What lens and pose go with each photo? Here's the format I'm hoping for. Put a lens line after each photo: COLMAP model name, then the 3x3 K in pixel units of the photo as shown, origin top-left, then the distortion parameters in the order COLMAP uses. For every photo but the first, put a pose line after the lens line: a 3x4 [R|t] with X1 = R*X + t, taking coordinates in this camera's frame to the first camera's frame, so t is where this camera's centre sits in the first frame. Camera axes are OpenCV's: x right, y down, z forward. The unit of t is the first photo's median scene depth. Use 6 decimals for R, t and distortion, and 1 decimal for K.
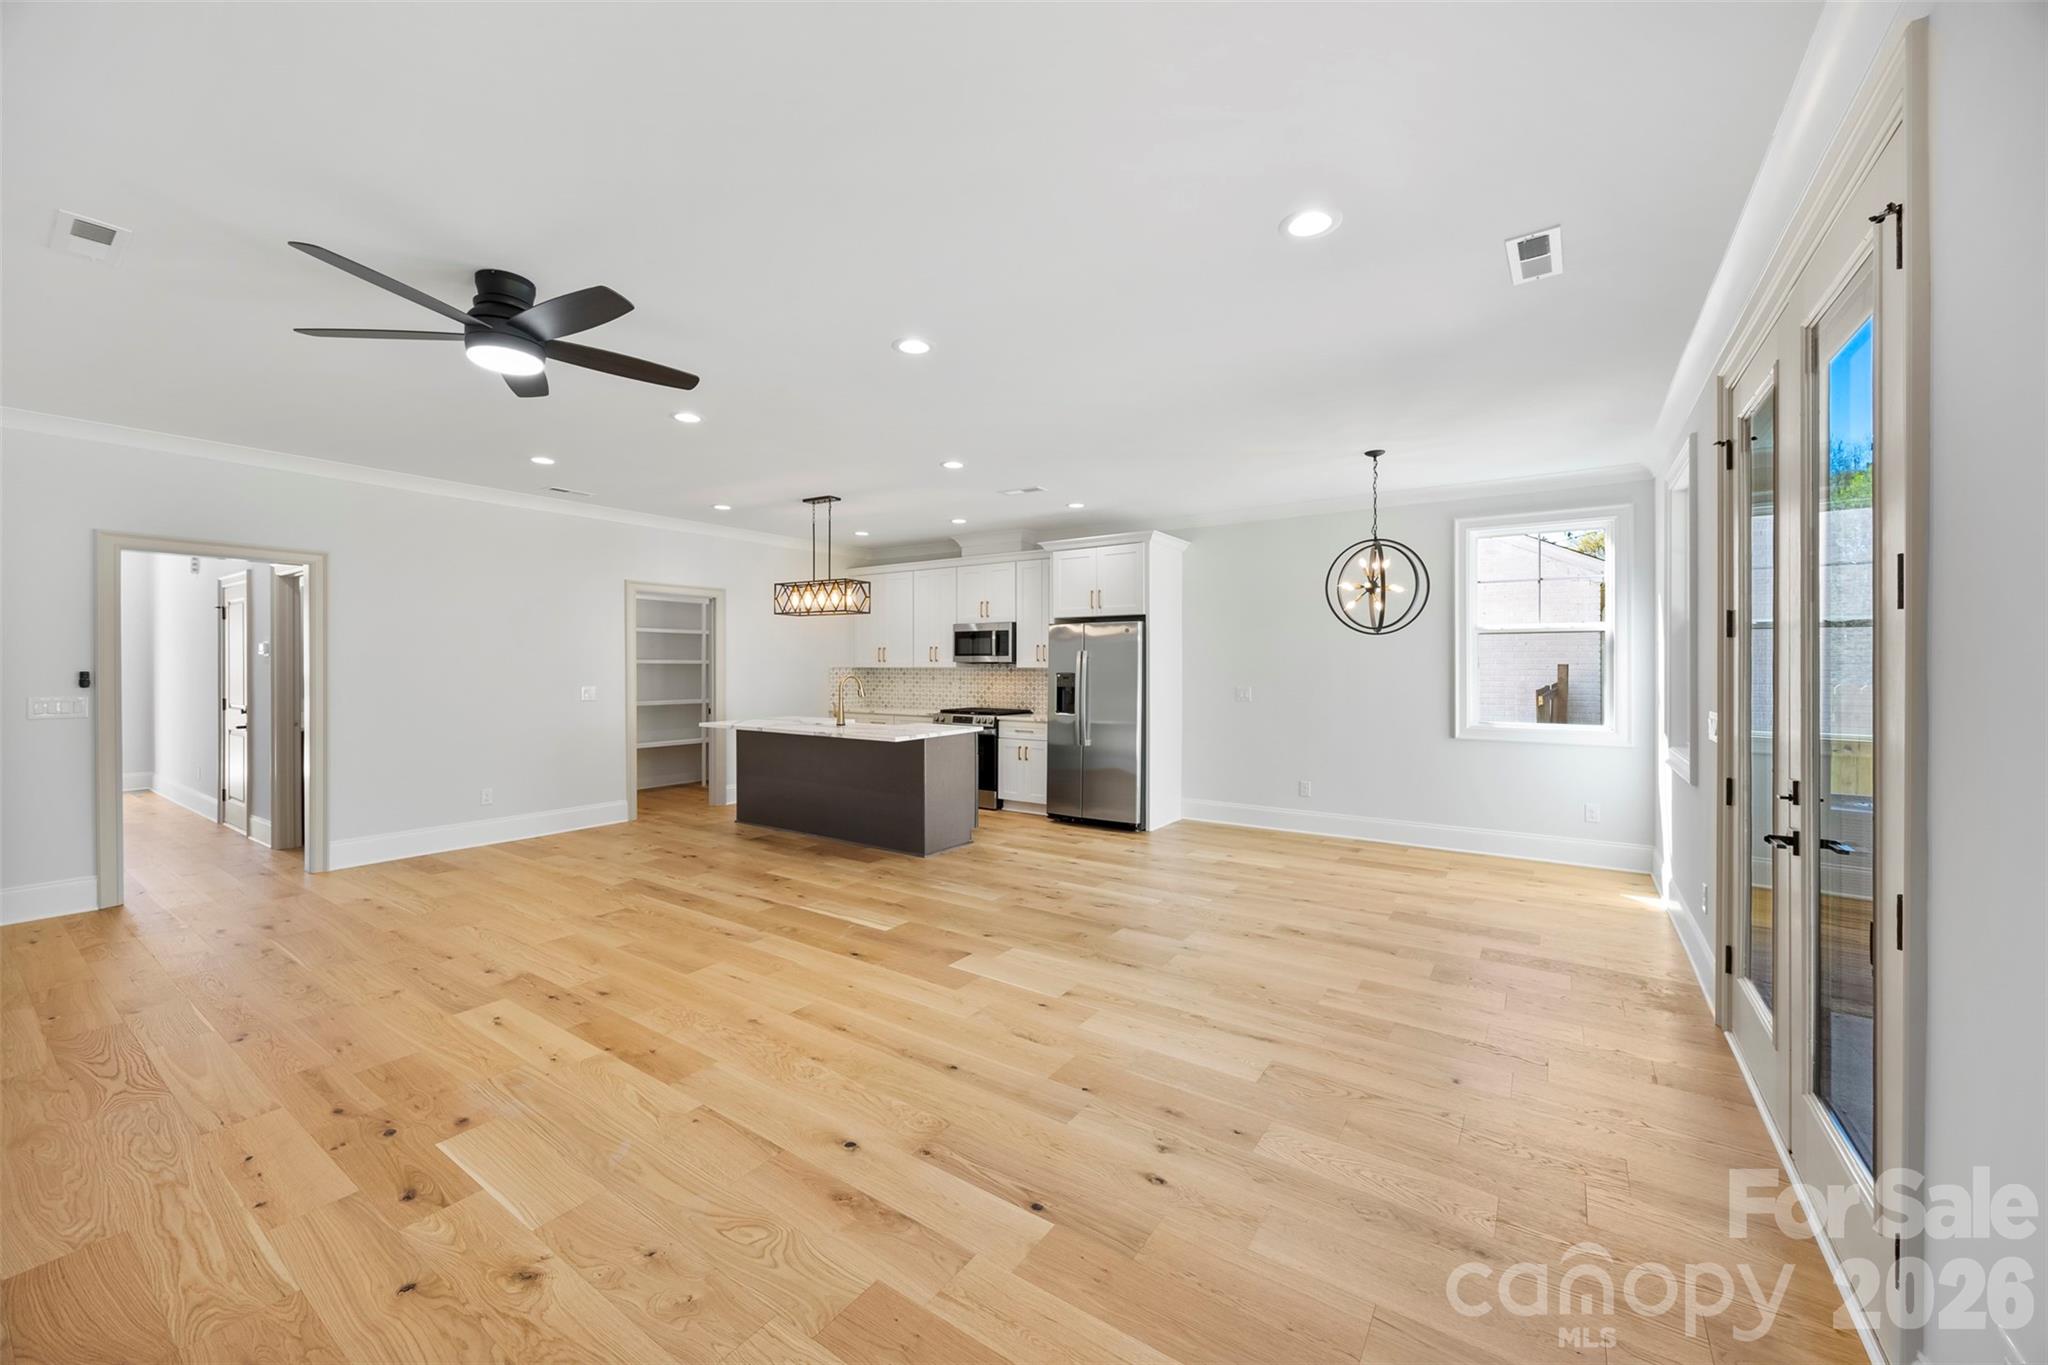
lens RADIAL K [[782.8, 0, 1017.8], [0, 782.8, 668.4], [0, 0, 1]] dist [-0.002198, -0.000337]
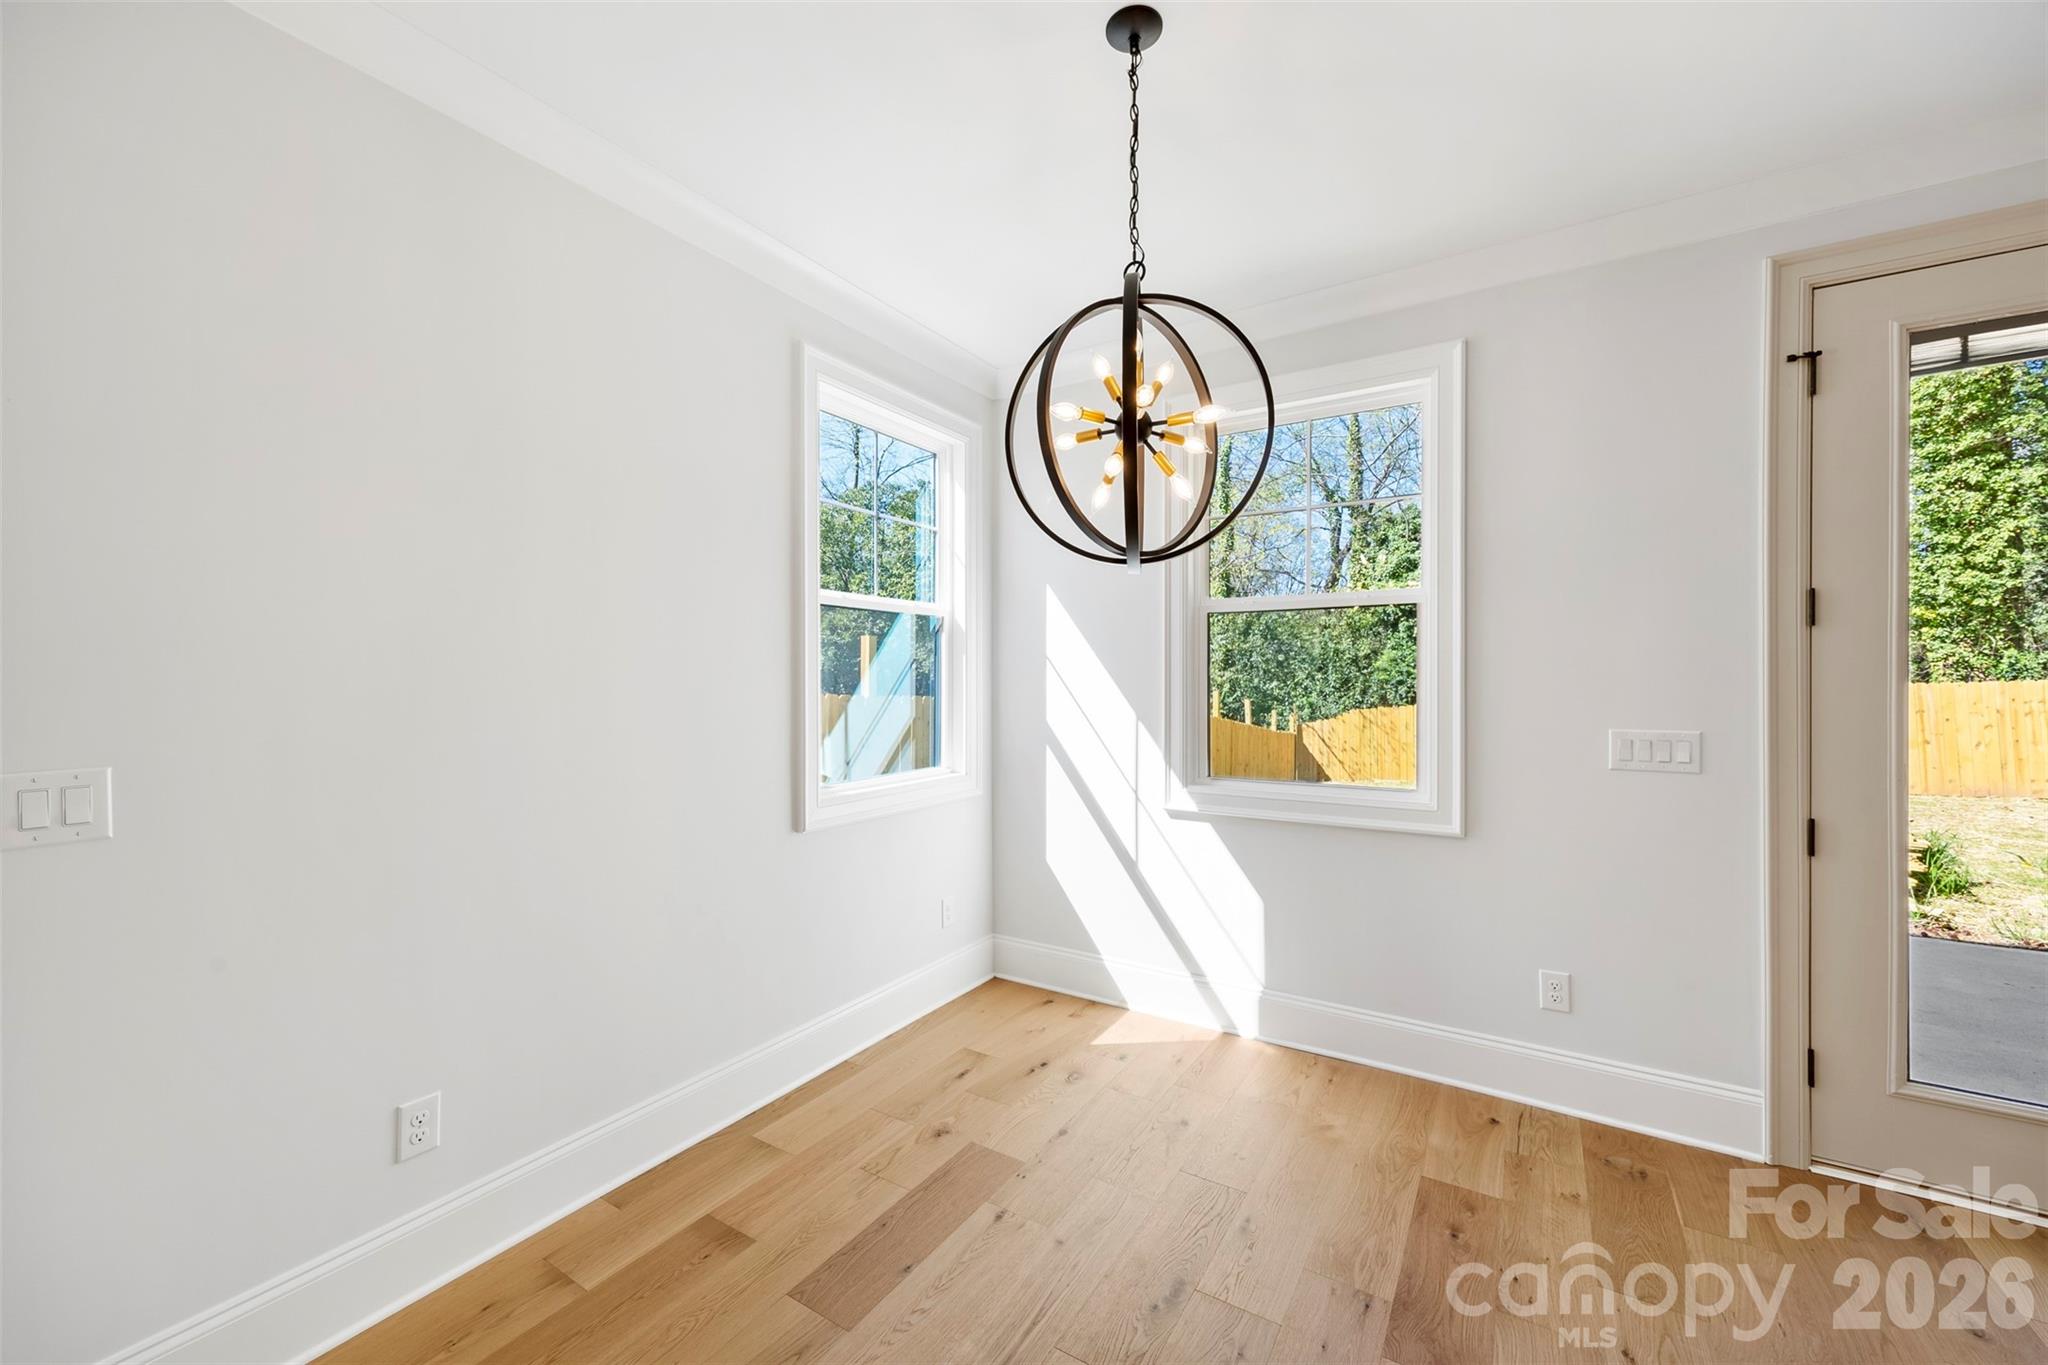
lens RADIAL K [[805.3, 0, 1024.0], [0, 805.3, 682.5], [0, 0, 1]] dist [0.010757, -0.000071]
pose [[-0.045314, -0.004755, 0.998961, 0.078348], [0.007786, 0.999957, 0.005113, 0.001823], [-0.998942, 0.008010, -0.045275, 0.754878]]
